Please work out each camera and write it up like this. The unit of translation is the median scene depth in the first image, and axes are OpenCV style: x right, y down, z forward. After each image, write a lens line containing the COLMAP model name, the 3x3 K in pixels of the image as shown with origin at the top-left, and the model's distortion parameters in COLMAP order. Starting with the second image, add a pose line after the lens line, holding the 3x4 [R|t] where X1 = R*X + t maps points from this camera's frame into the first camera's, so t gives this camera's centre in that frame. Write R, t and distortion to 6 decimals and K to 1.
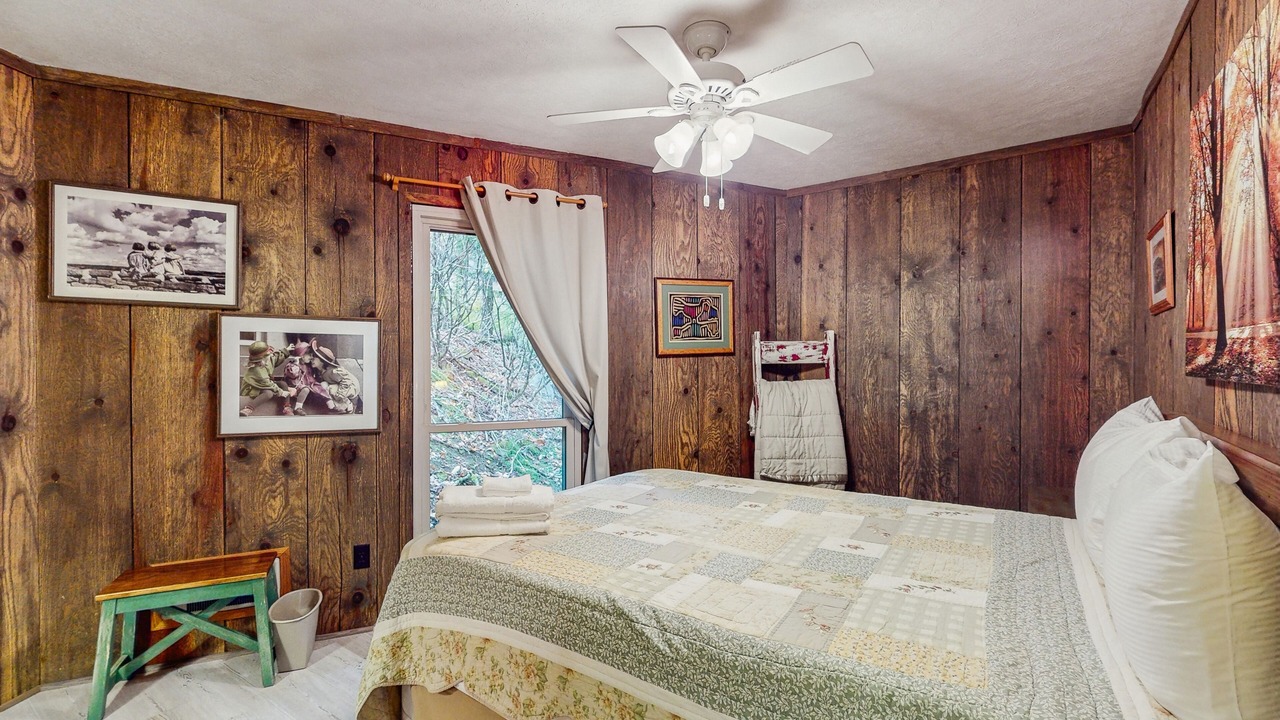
lens RADIAL K [[565.5, 0, 635.0], [0, 565.5, 365.9], [0, 0, 1]] dist [0.000554, -0.000222]
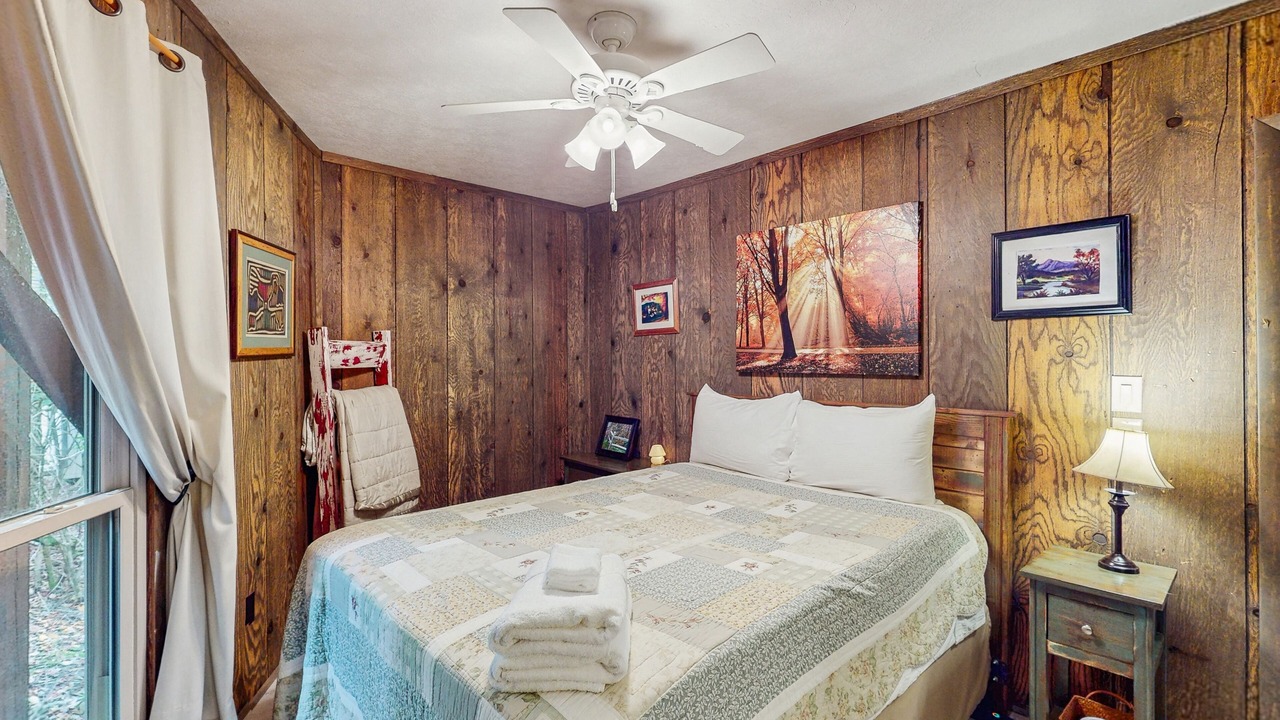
lens RADIAL K [[565.5, 0, 640.1], [0, 565.5, 355.5], [0, 0, 1]] dist [0.000554, -0.000222]
pose [[0.200447, 0.010398, 0.979649, -0.473272], [0.011235, 0.999854, -0.012912, -0.007596], [-0.979640, 0.013595, 0.200300, 0.454878]]
